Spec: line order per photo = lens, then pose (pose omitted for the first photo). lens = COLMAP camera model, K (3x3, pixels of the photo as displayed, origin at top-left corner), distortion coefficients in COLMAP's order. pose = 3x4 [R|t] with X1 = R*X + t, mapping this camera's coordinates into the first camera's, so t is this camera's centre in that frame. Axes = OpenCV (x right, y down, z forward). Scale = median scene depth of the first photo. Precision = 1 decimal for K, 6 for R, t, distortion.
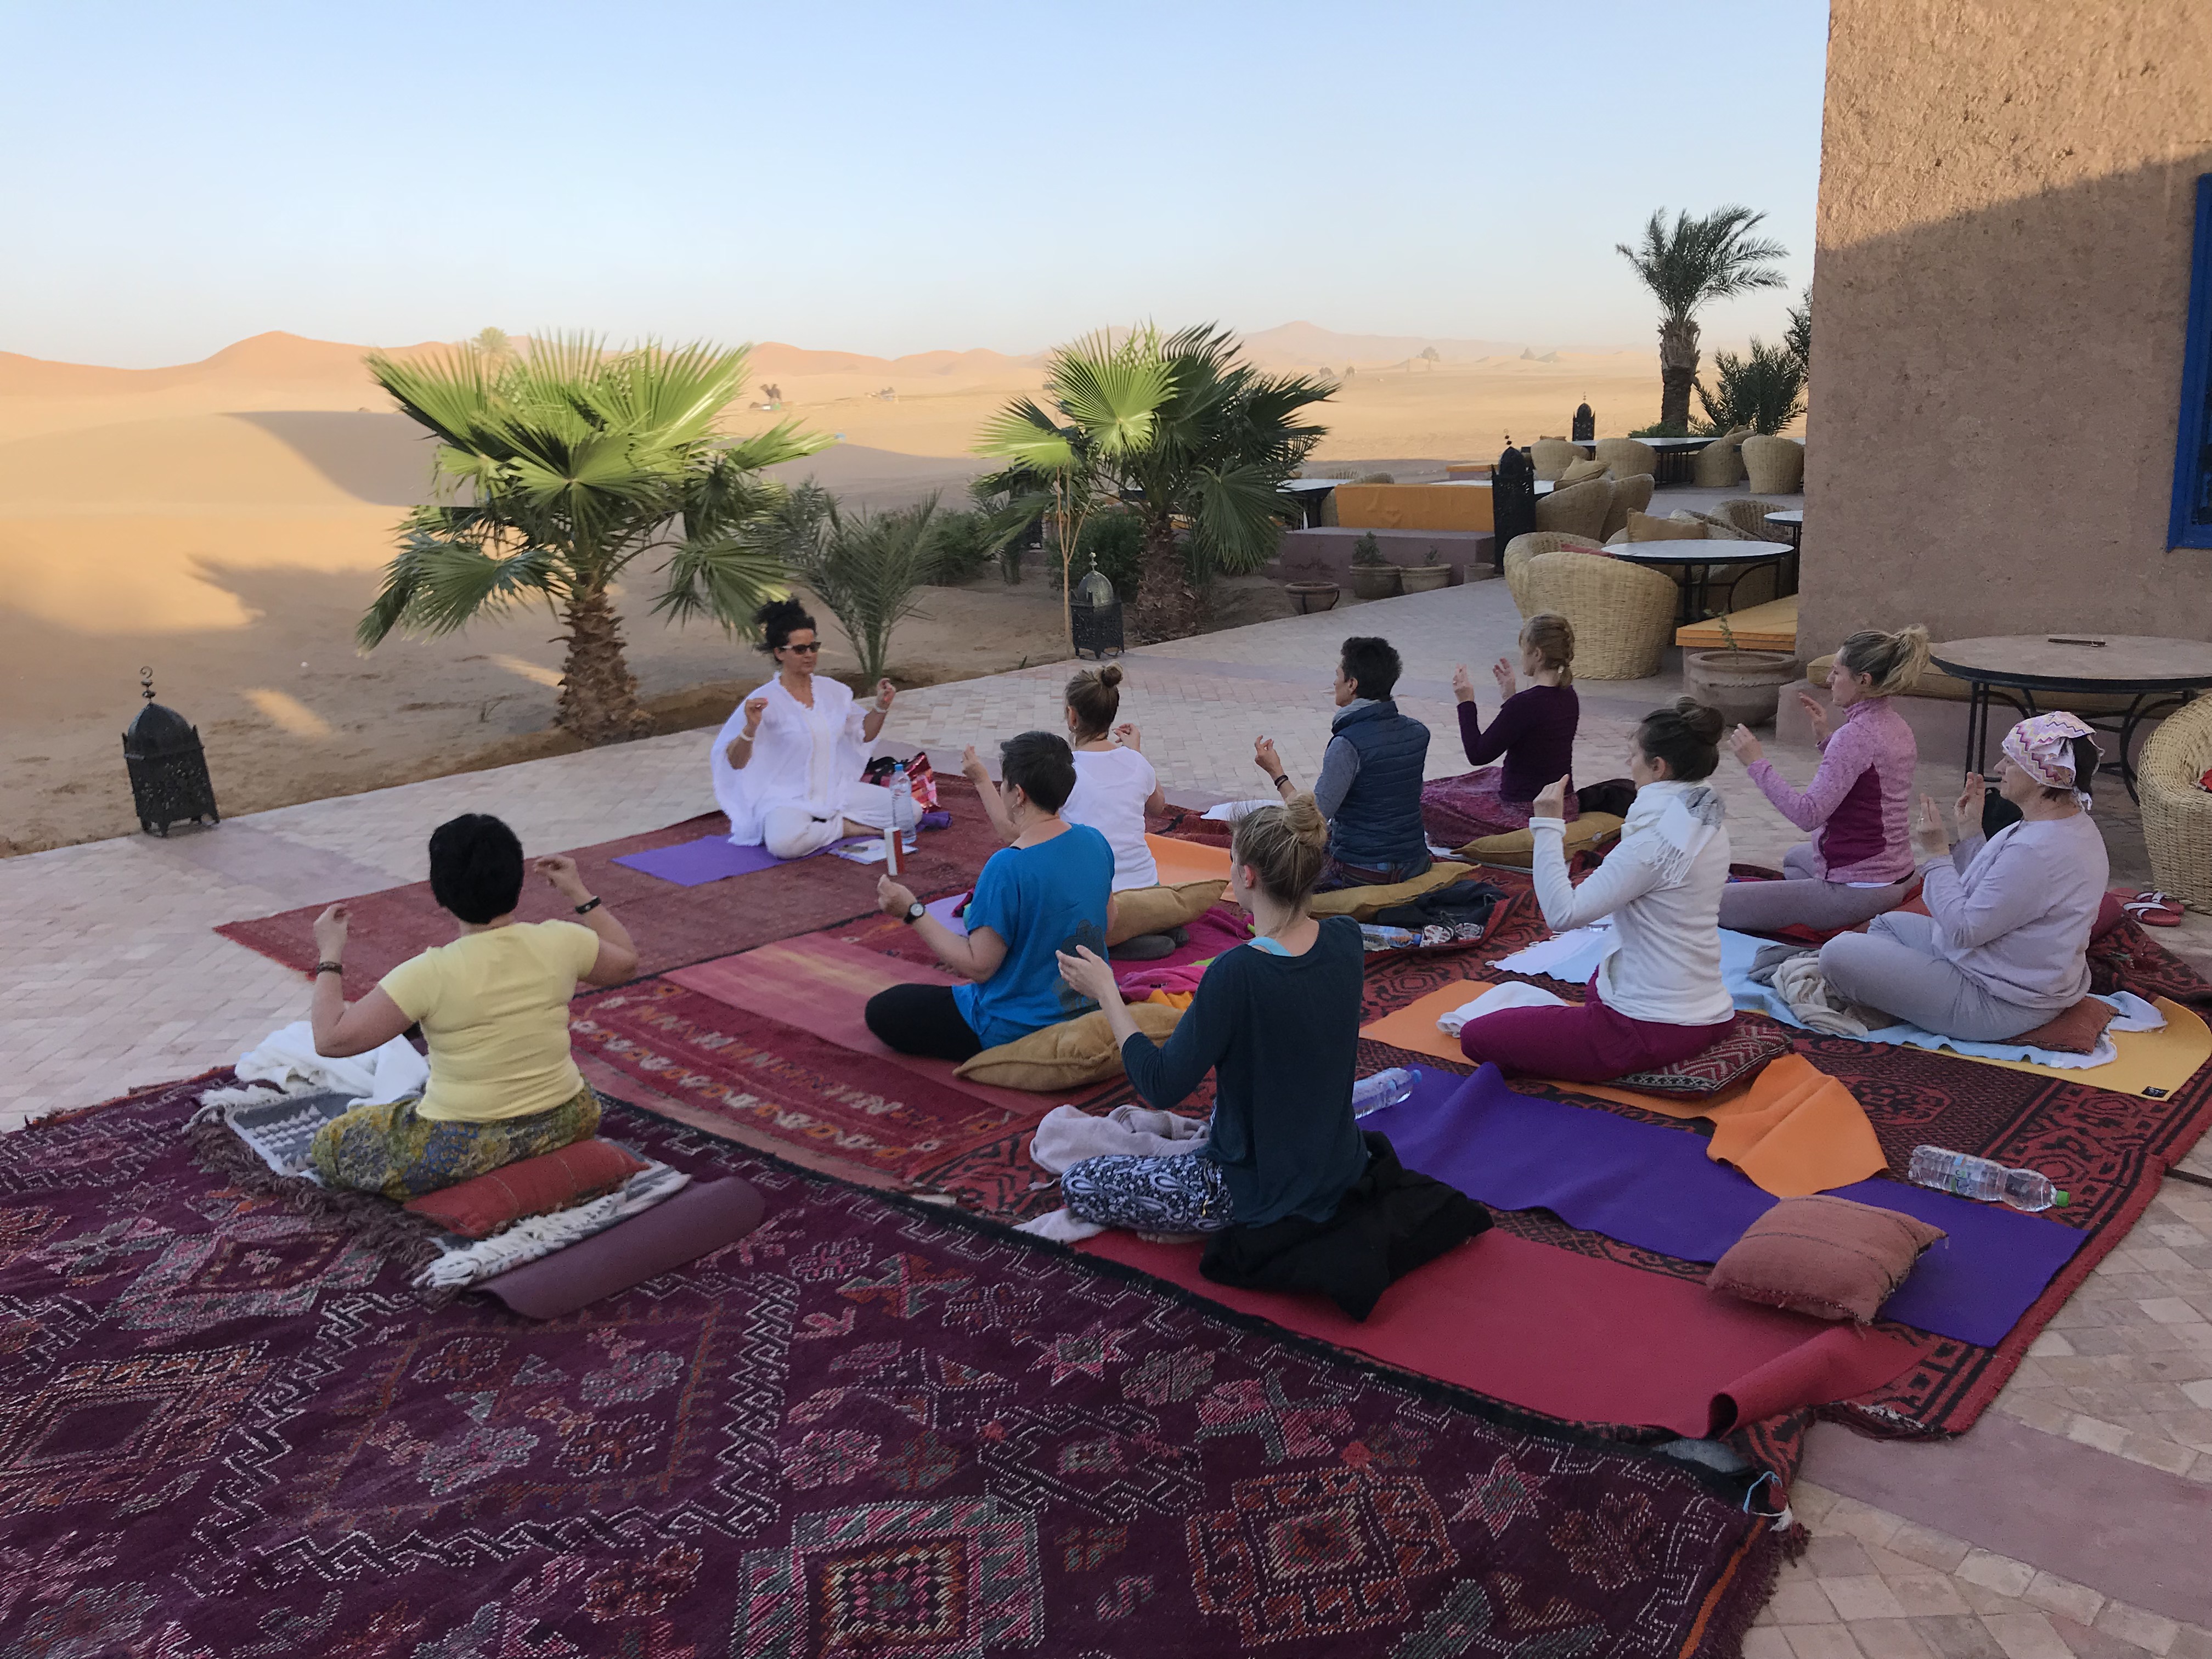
lens RADIAL K [[1802.9, 0, 1106.0], [0, 1802.9, 829.5], [0, 0, 1]] dist [0.015848, 0.003240]
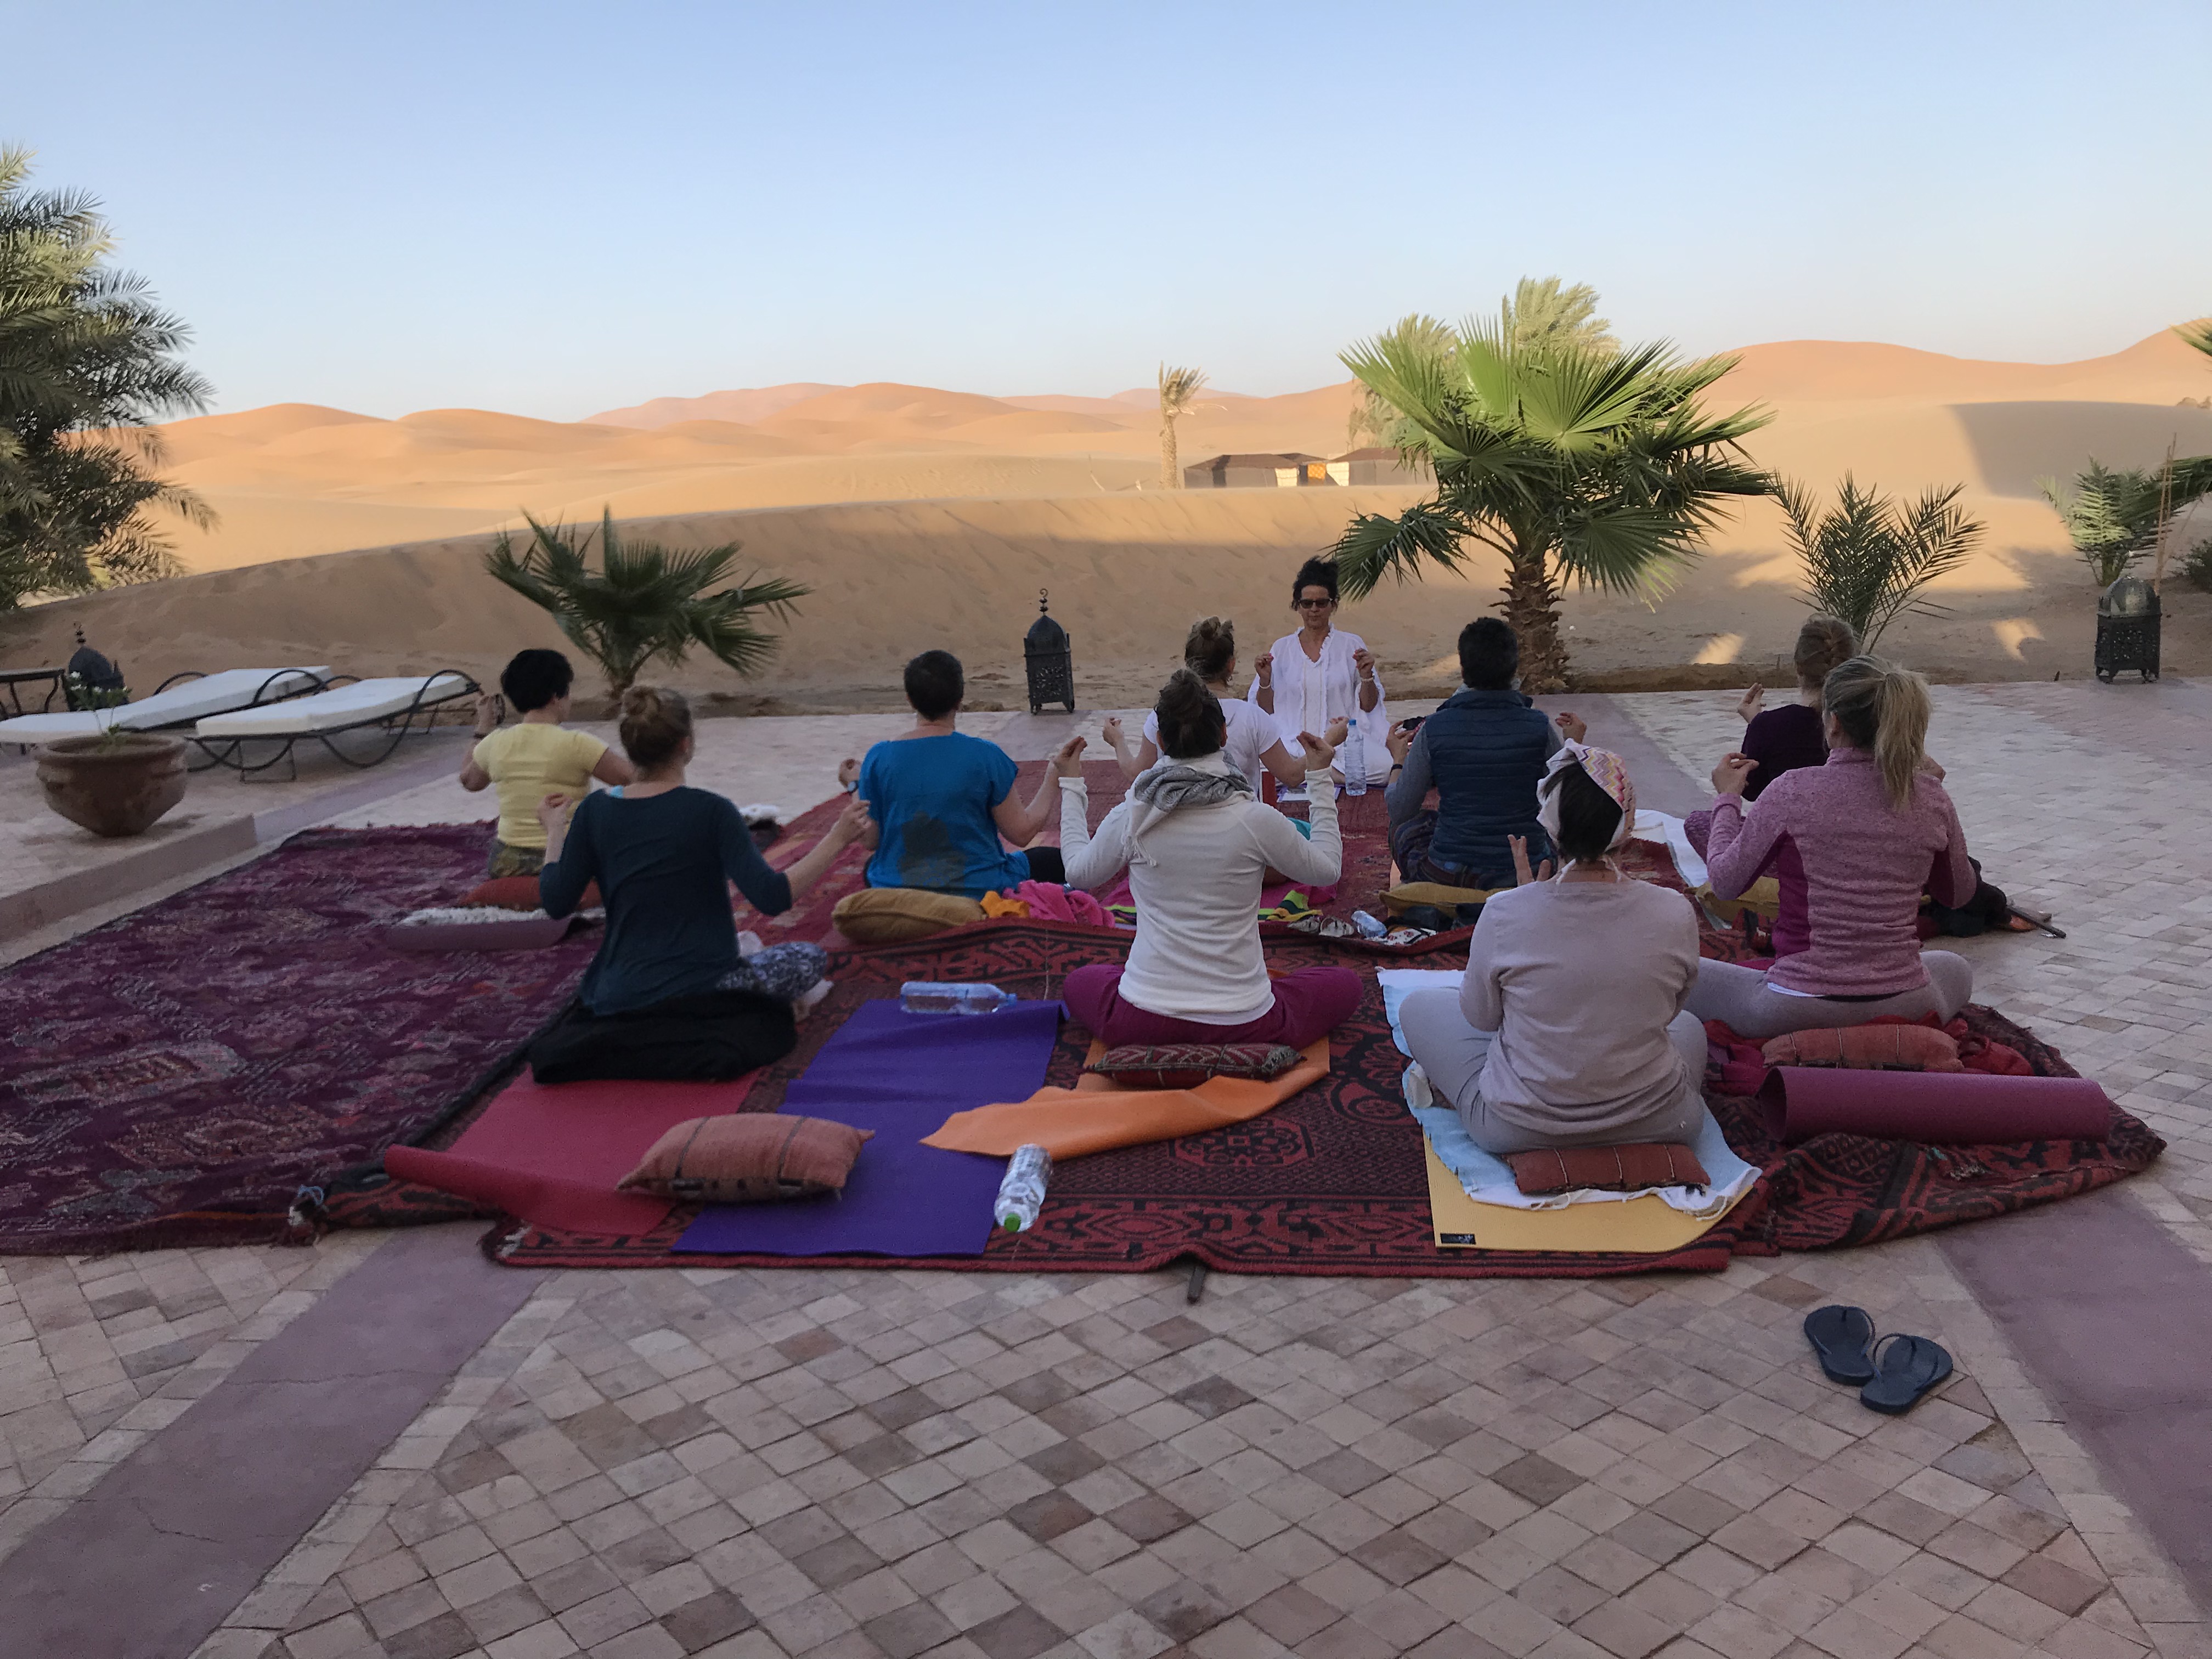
lens RADIAL K [[1775.6, 0, 1106.0], [0, 1775.6, 829.5], [0, 0, 1]] dist [0.038614, -0.040283]
pose [[0.589147, 0.169577, -0.790032, 0.968526], [-0.169606, 0.981901, 0.084281, -0.057385], [0.790025, 0.084340, 0.607245, 0.380958]]
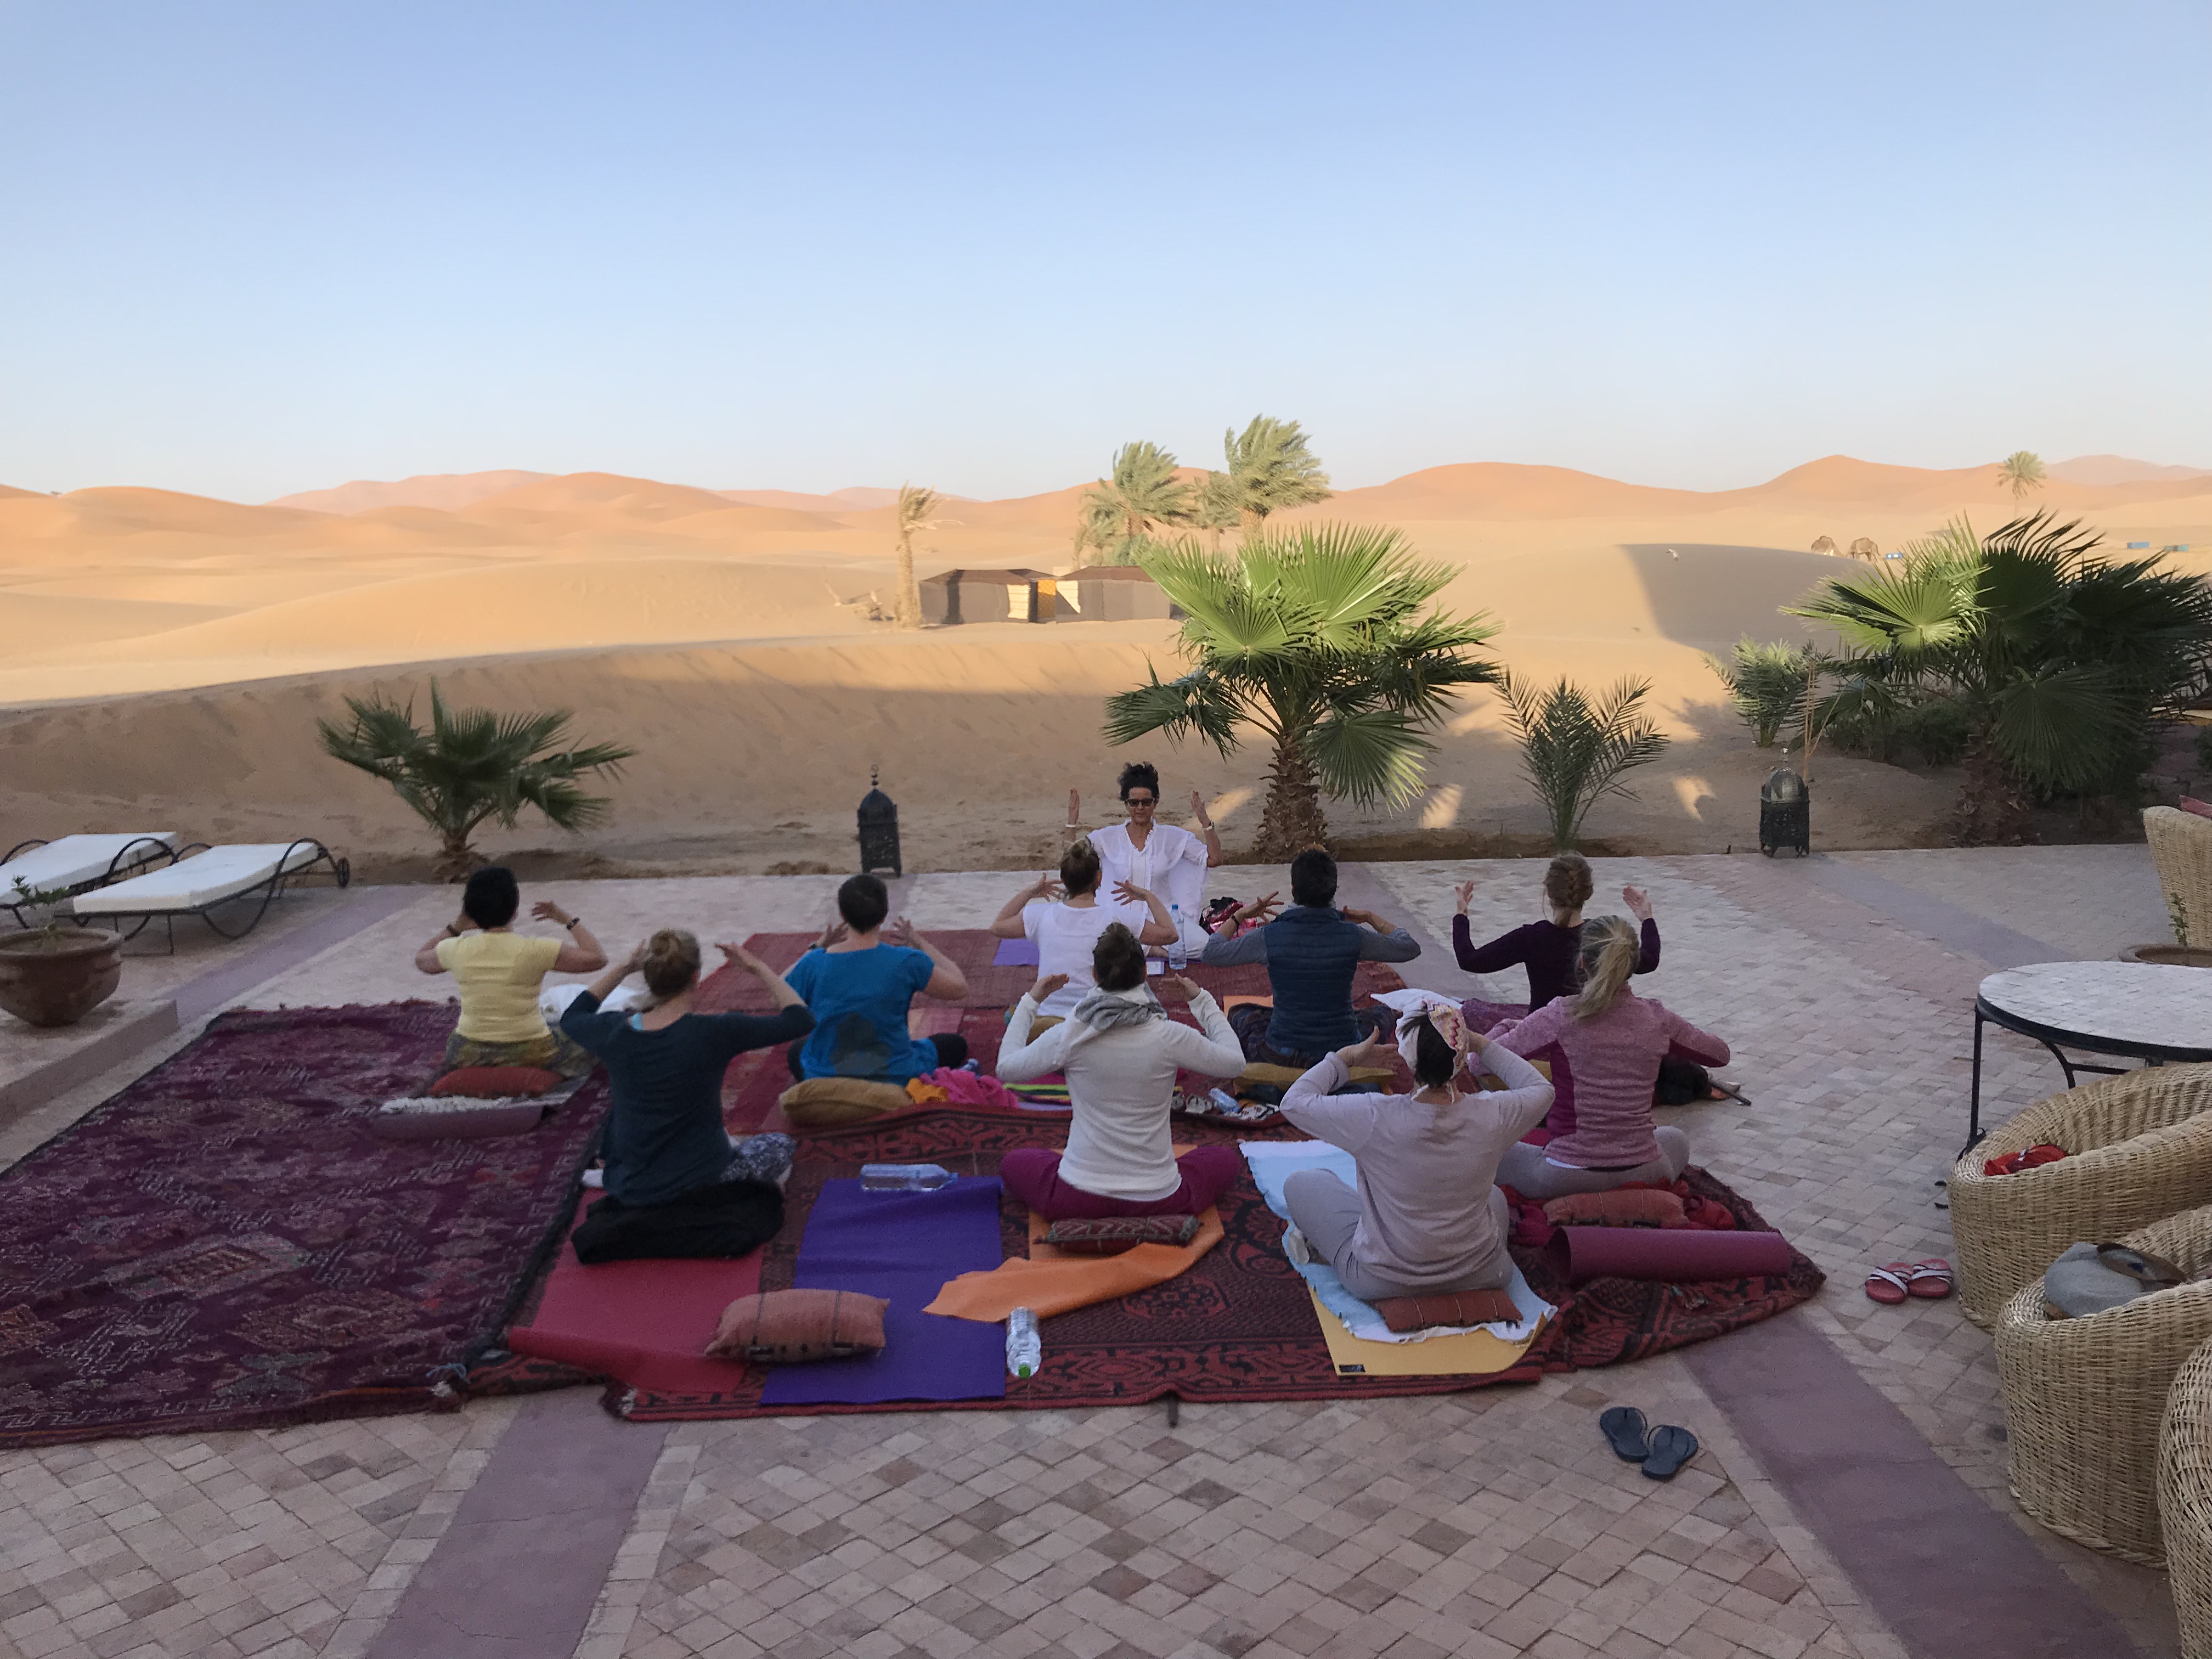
lens RADIAL K [[1802.9, 0, 1106.0], [0, 1802.9, 829.5], [0, 0, 1]] dist [0.015848, 0.003240]
pose [[0.708501, 0.131781, -0.693296, 1.064396], [-0.177875, 0.984039, 0.005269, -0.130148], [0.682925, 0.119587, 0.720634, 0.105873]]
